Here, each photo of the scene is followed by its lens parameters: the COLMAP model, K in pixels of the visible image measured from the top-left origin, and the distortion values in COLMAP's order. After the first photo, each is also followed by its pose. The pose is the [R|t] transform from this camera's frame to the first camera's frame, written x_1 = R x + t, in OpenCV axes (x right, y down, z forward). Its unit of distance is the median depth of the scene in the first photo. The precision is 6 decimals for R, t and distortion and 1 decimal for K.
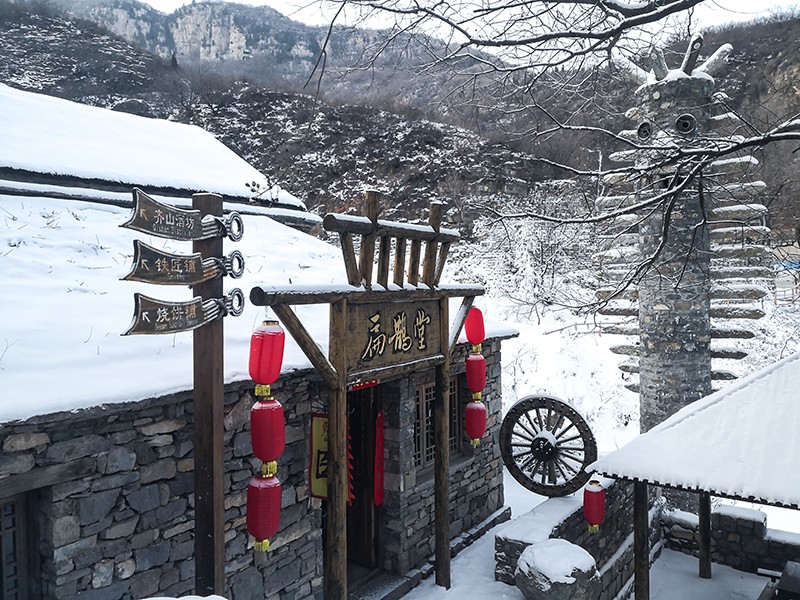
lens RADIAL K [[624.7, 0, 400.0], [0, 624.7, 300.0], [0, 0, 1]] dist [0.007044, 0.004256]
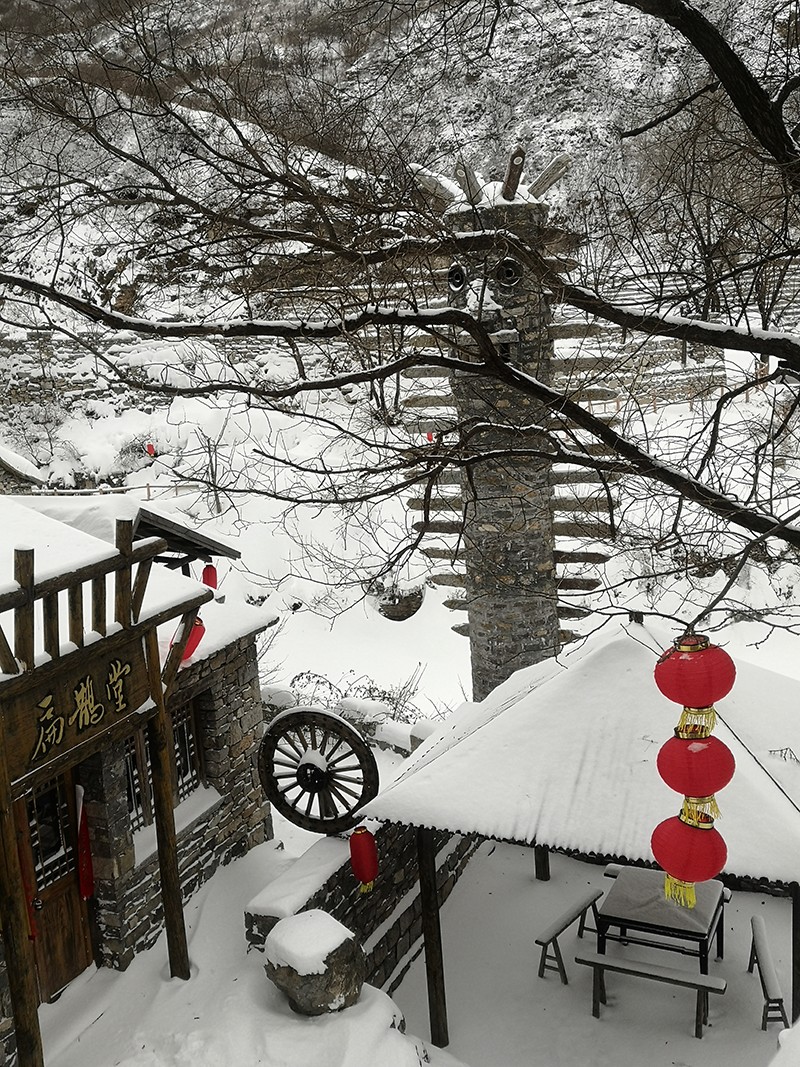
lens RADIAL K [[1061.9, 0, 400.0], [0, 1061.9, 533.5], [0, 0, 1]] dist [0.034202, -0.009669]
pose [[0.978286, -0.088039, 0.187632, 0.133895], [0.055285, 0.983343, 0.173146, -0.318646], [-0.199750, -0.159013, 0.966858, -0.274002]]
